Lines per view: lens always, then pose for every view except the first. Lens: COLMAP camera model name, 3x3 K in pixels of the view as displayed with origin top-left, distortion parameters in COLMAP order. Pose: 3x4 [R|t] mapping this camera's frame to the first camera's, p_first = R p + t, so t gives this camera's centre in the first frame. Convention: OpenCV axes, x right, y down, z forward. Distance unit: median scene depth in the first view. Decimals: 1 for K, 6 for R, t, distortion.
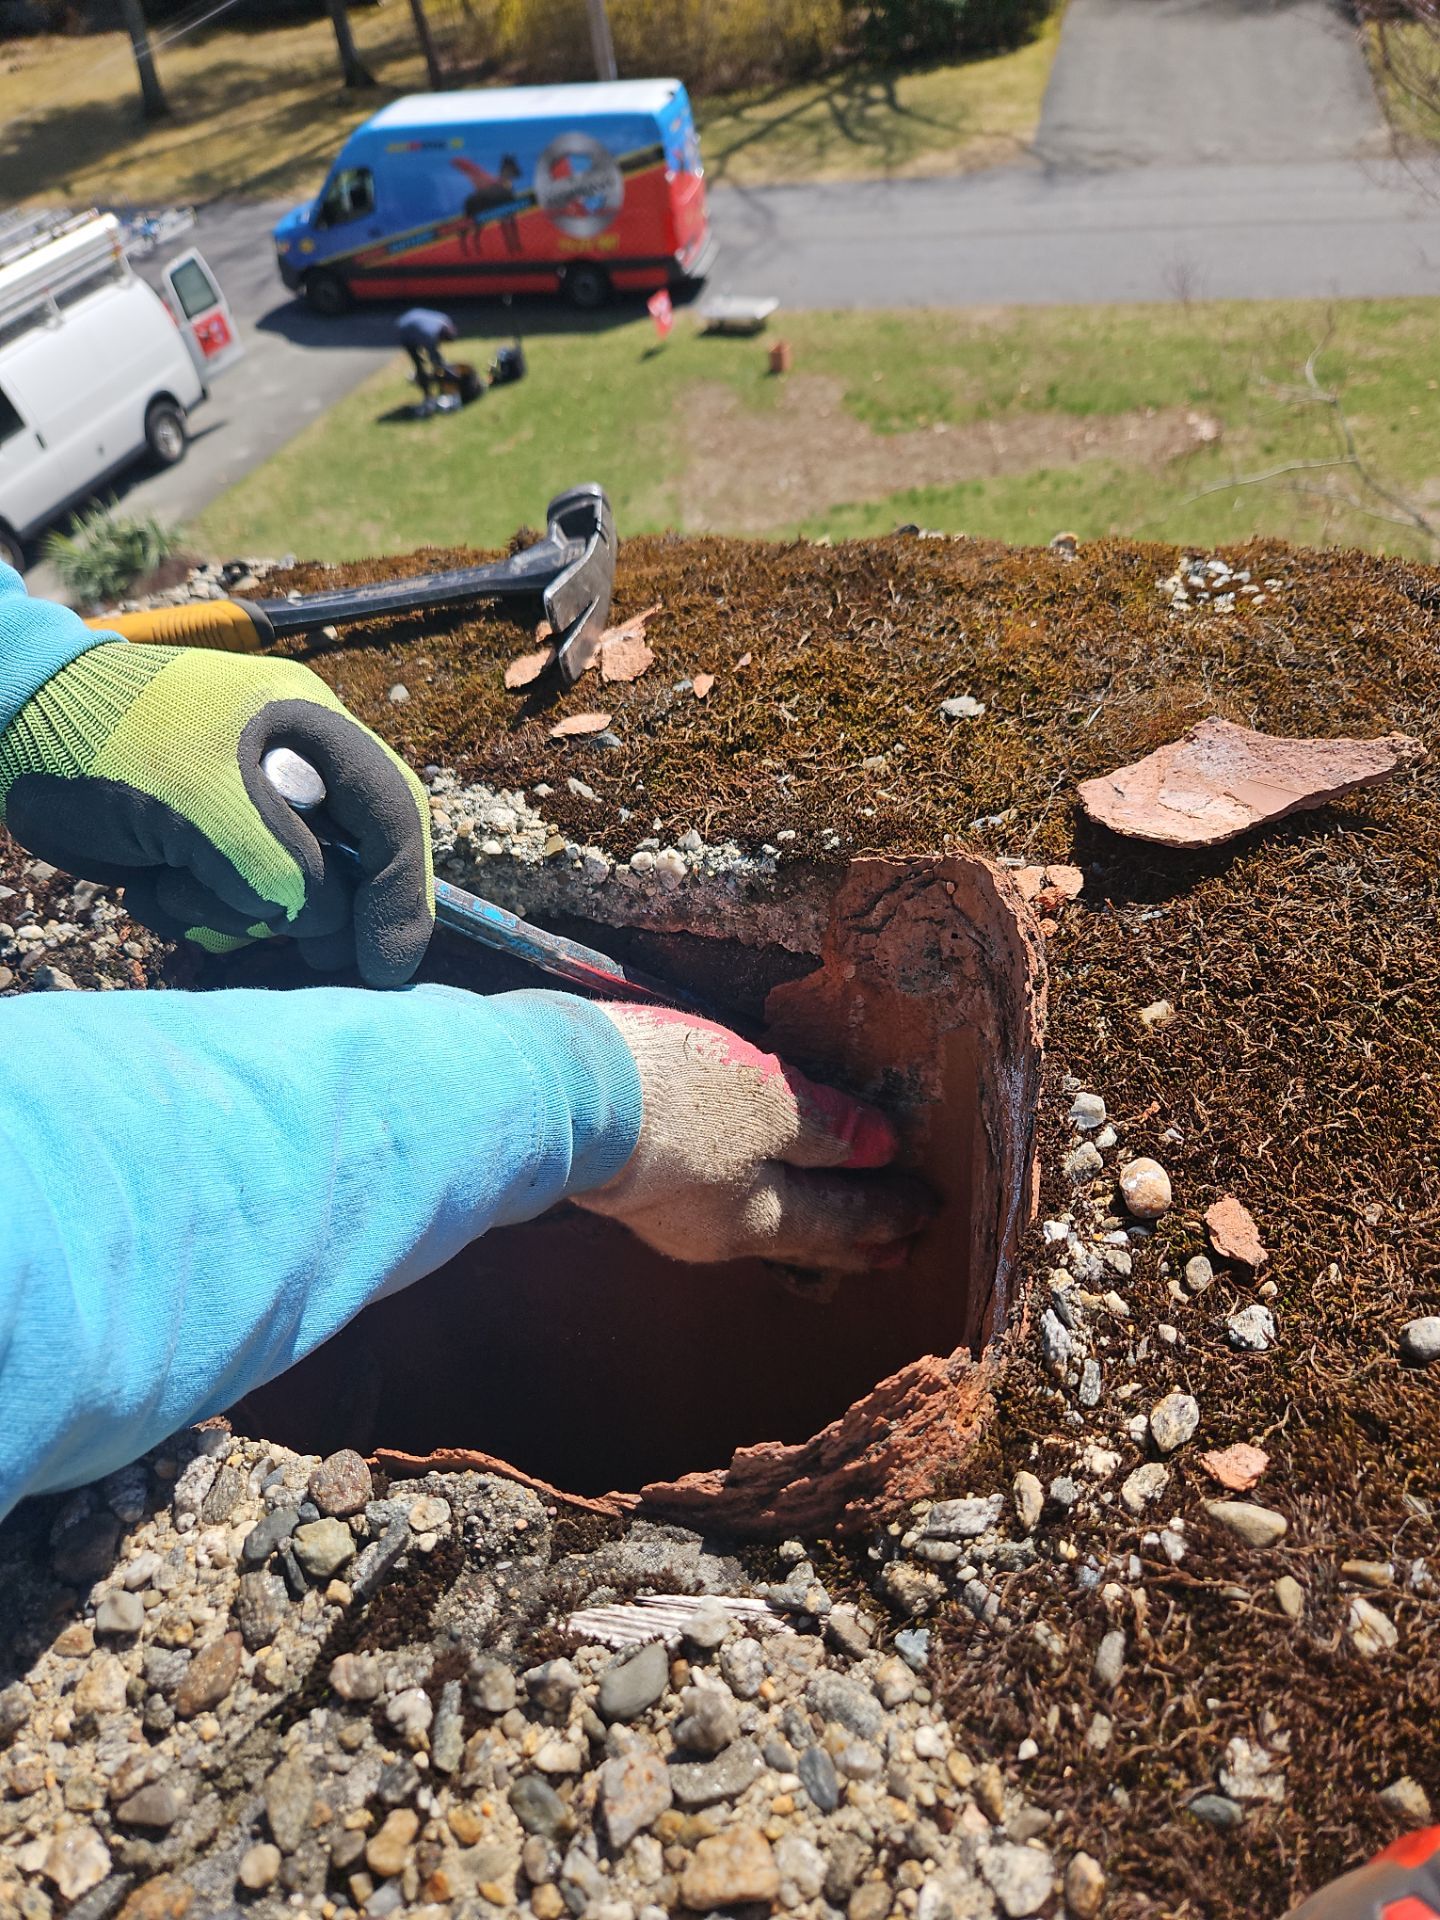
lens RADIAL K [[1322.5, 0, 726.2], [0, 1322.5, 962.9], [0, 0, 1]] dist [0.054194, -0.061387]
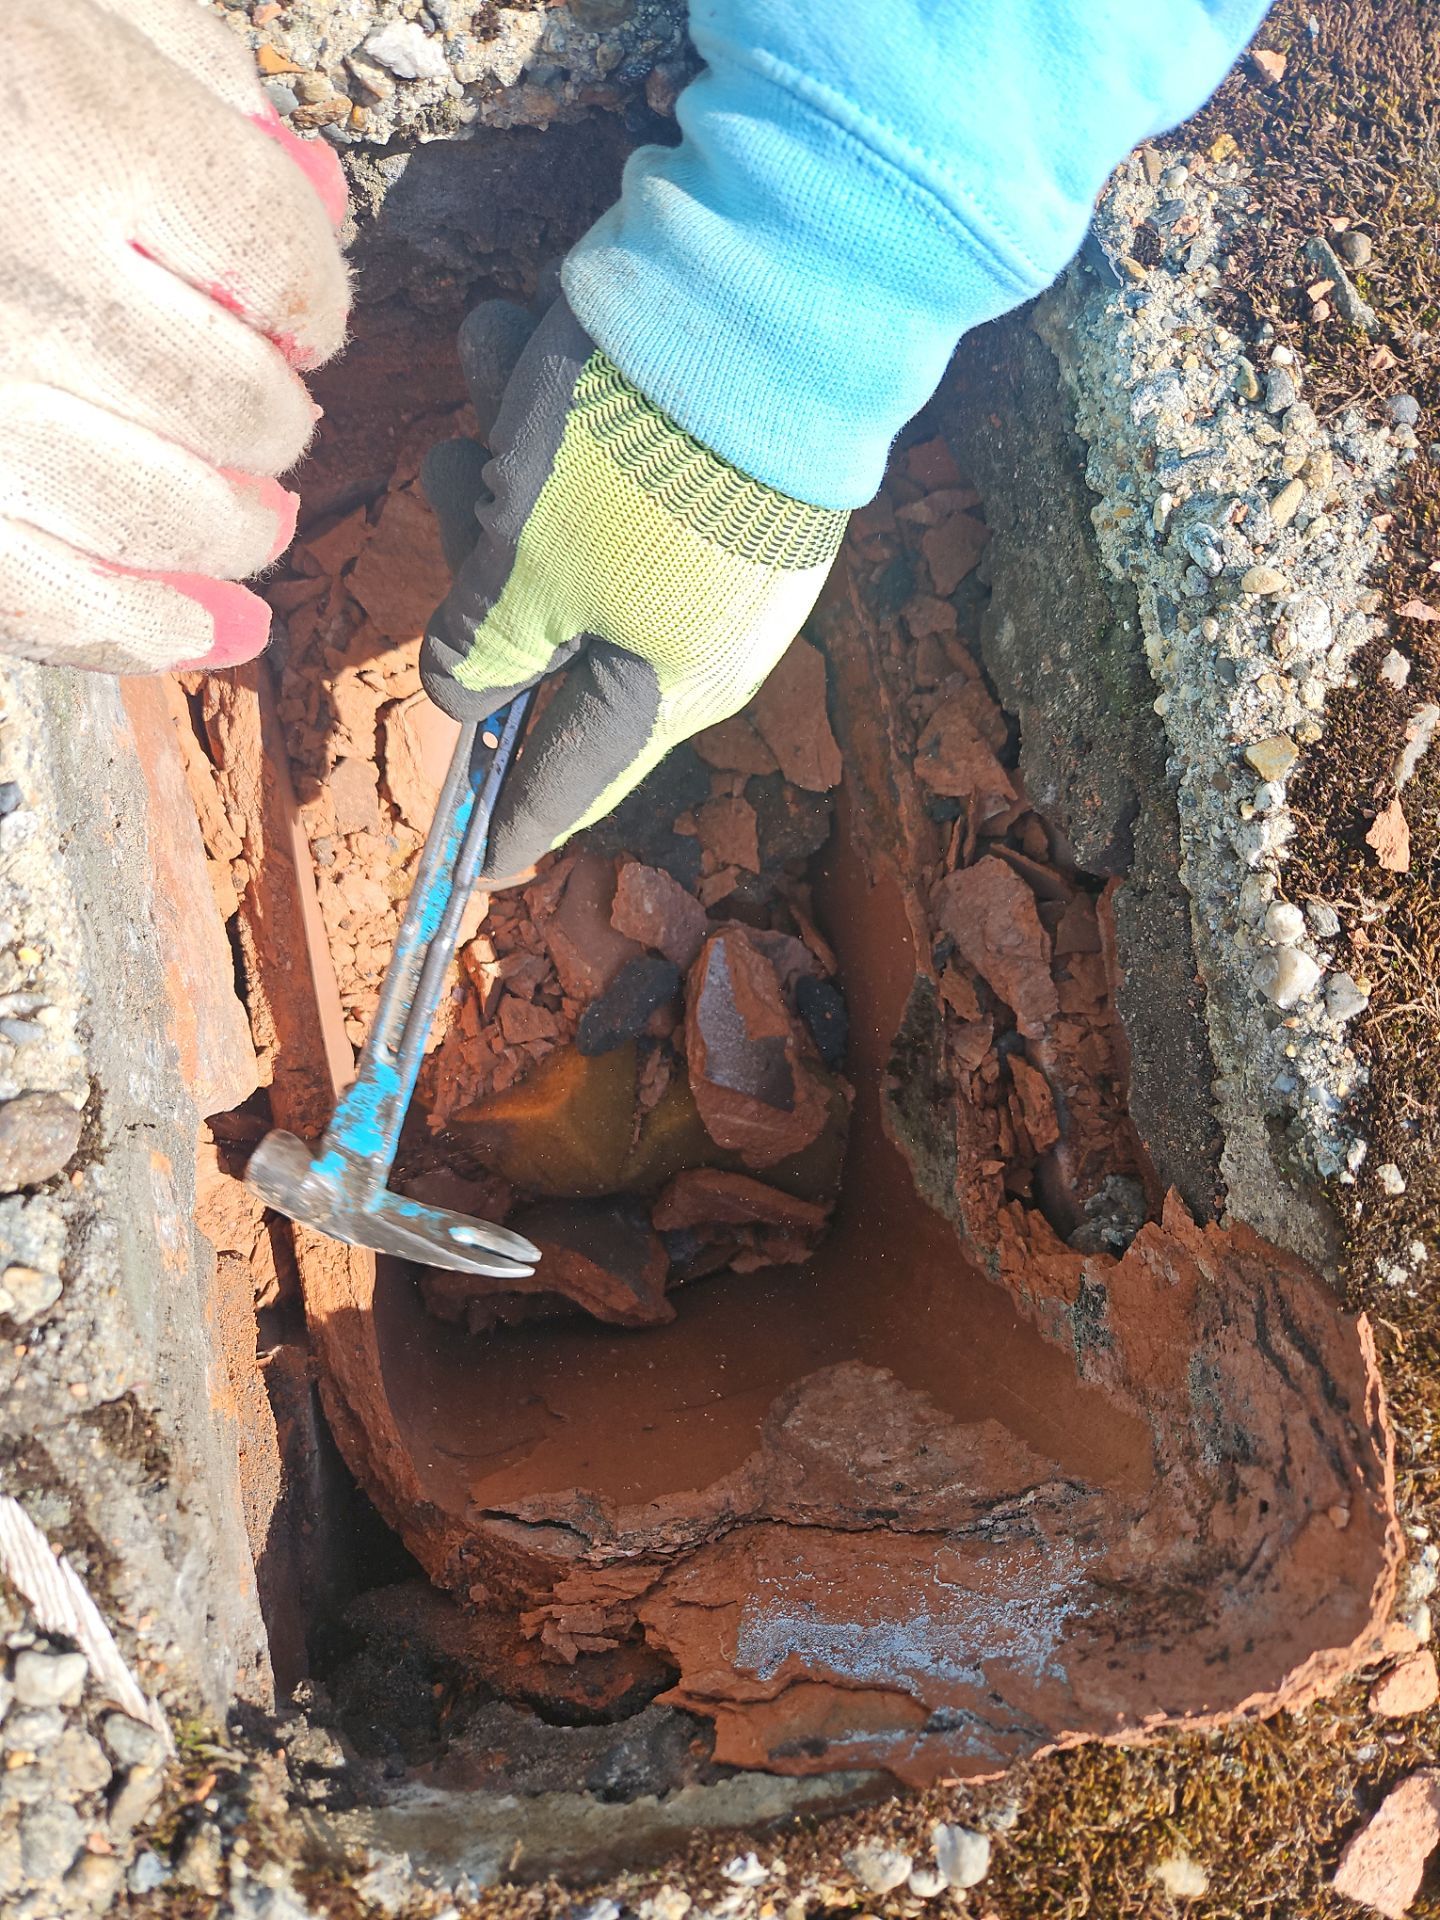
lens RADIAL K [[1300.4, 0, 723.0], [0, 1300.4, 951.5], [0, 0, 1]] dist [0.013481, -0.006097]
pose [[0.371313, 0.919147, 0.131513, -0.223163], [-0.762529, 0.221046, 0.608021, -0.238952], [0.529790, -0.326048, 0.782953, 0.446009]]
